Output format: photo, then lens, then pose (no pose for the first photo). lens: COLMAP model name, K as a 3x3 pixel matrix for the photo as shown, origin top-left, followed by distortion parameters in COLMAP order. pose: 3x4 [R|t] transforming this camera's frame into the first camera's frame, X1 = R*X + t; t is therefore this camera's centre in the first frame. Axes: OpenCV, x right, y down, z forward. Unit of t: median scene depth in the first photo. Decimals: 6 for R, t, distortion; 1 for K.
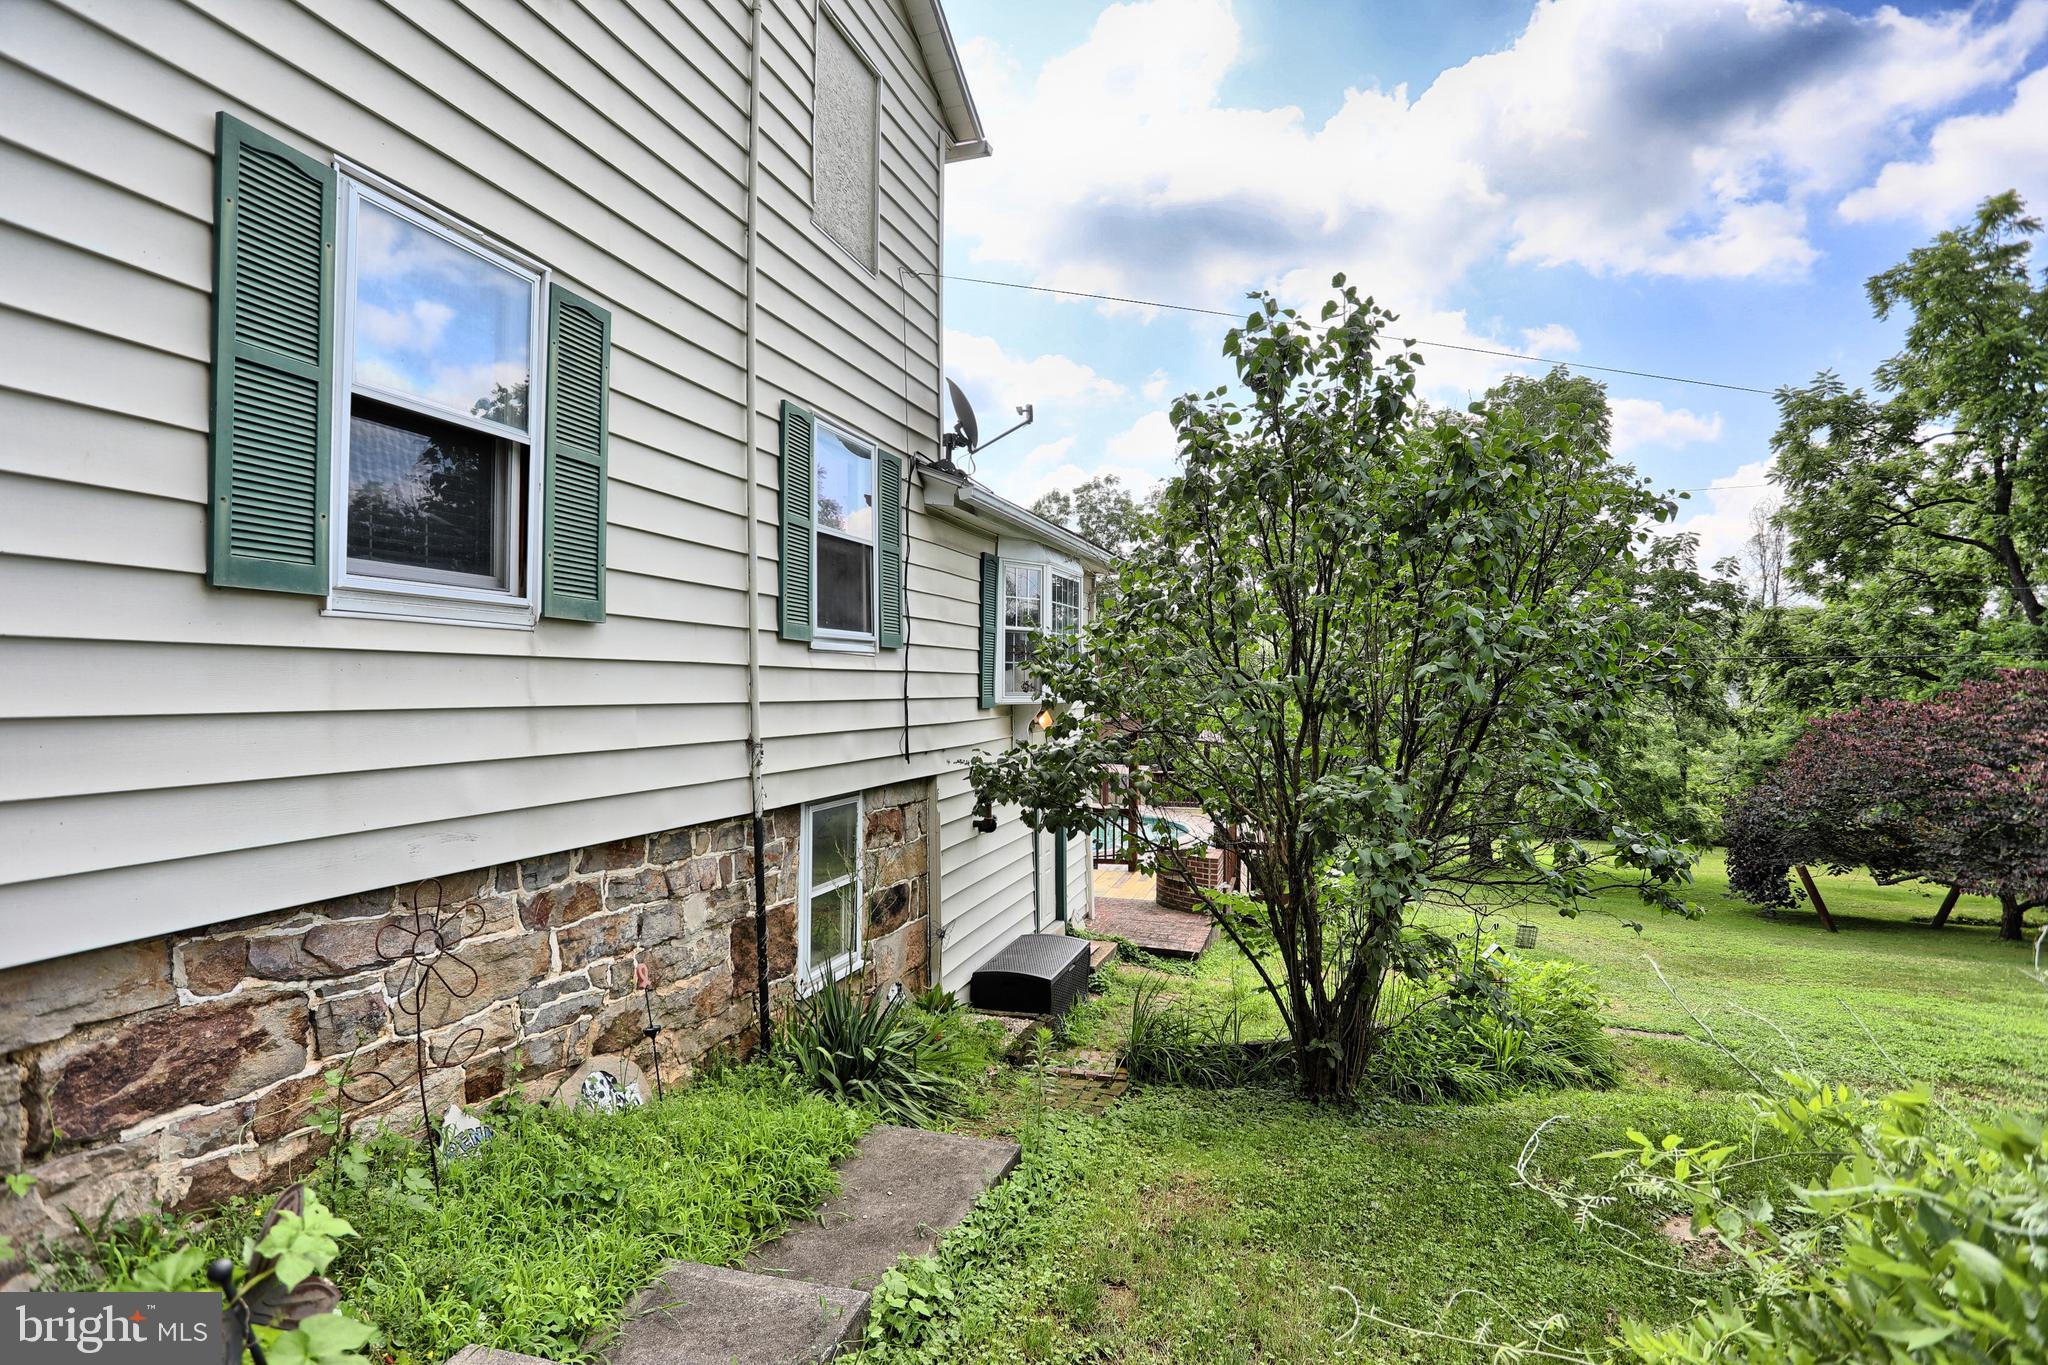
lens RADIAL K [[989.5, 0, 1025.6], [0, 989.5, 677.7], [0, 0, 1]] dist [-0.054878, 0.021742]
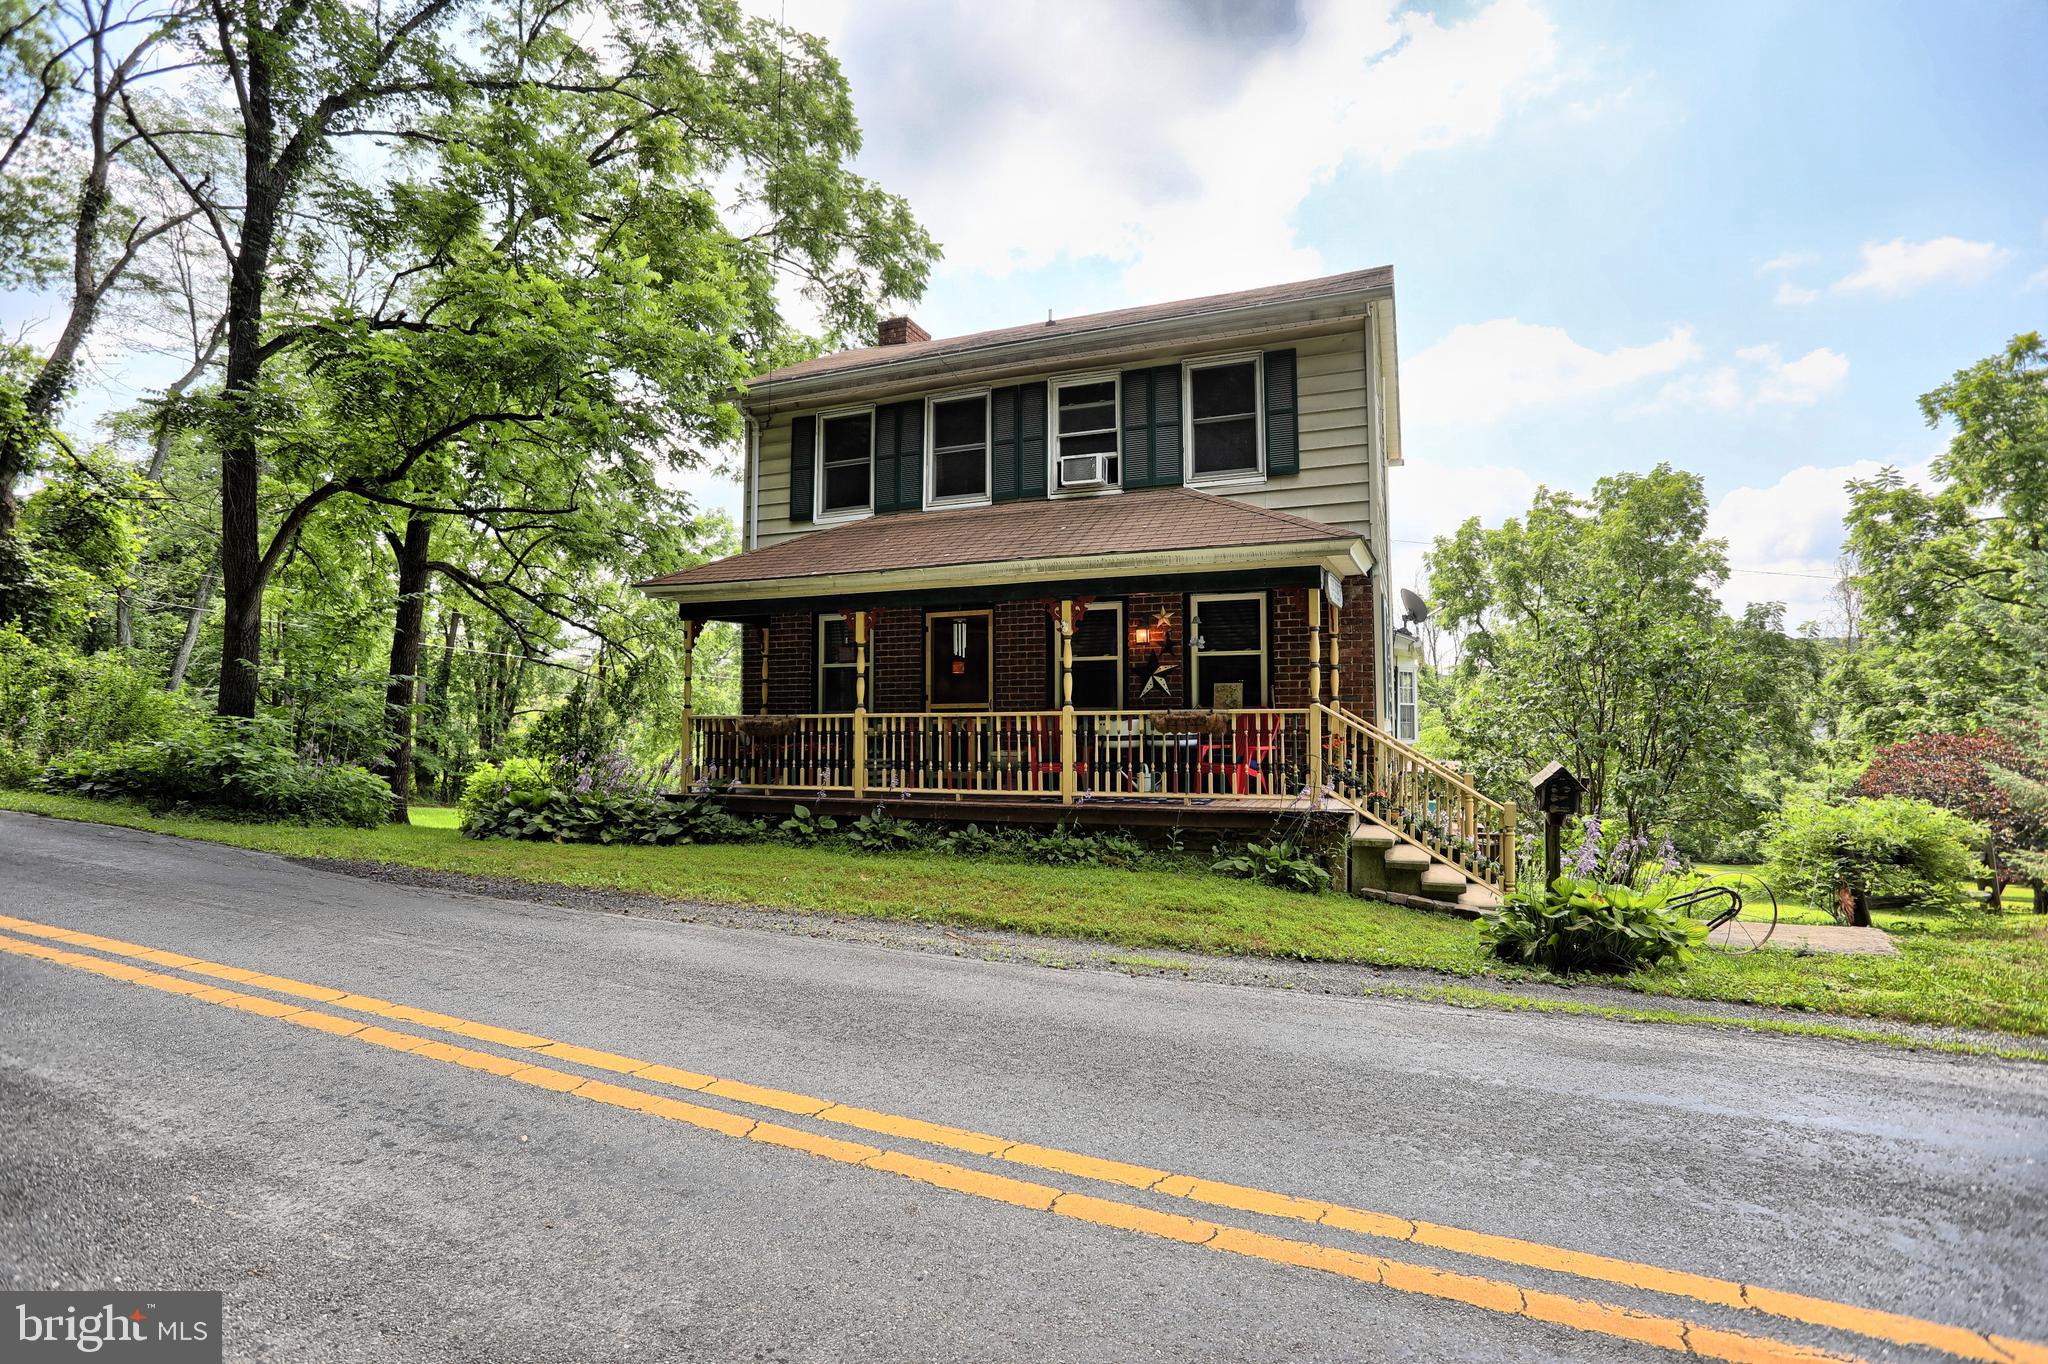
lens RADIAL K [[989.5, 0, 1030.4], [0, 989.5, 677.1], [0, 0, 1]] dist [-0.054878, 0.021742]
pose [[0.998102, -0.007323, -0.061142, -0.187941], [0.005173, 0.999365, -0.035242, -0.012247], [0.061361, 0.034859, 0.997507, -0.279881]]
